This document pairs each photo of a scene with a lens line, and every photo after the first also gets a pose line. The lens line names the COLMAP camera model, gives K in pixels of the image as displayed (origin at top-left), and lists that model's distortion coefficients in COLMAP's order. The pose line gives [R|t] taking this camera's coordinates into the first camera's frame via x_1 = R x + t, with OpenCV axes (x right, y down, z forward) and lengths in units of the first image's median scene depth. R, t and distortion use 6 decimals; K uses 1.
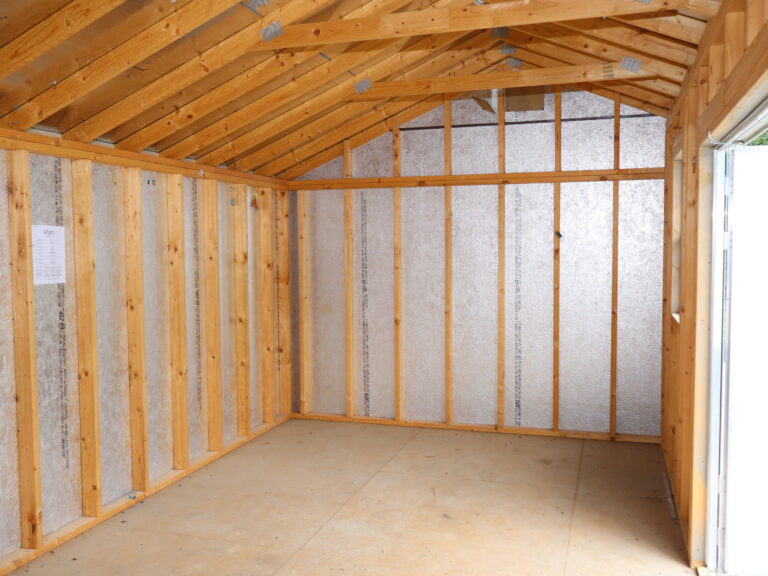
lens RADIAL K [[726.0, 0, 384.0], [0, 726.0, 288.0], [0, 0, 1]] dist [-0.004348, -0.001899]
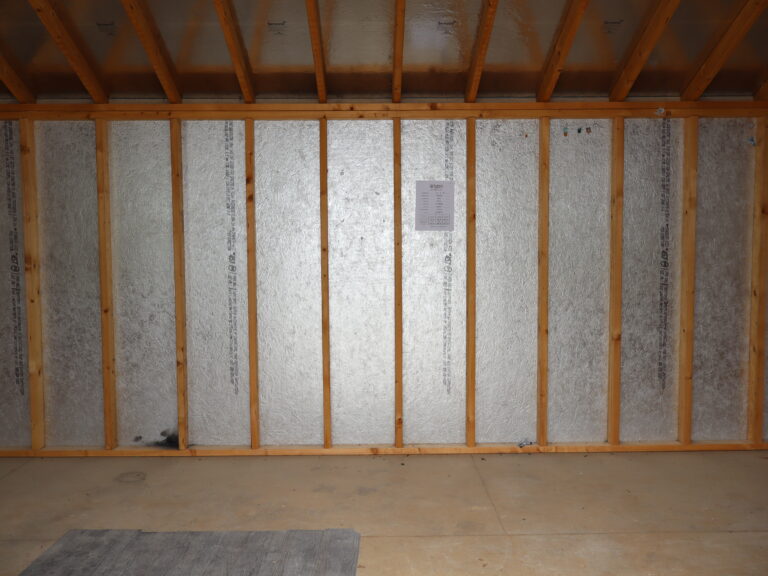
lens RADIAL K [[726.0, 0, 384.0], [0, 726.0, 288.0], [0, 0, 1]] dist [-0.004348, -0.001899]
pose [[0.320372, 0.072056, -0.944547, 0.507153], [-0.054113, 0.996867, 0.057693, 0.018850], [0.945745, 0.032629, 0.323267, 0.456774]]
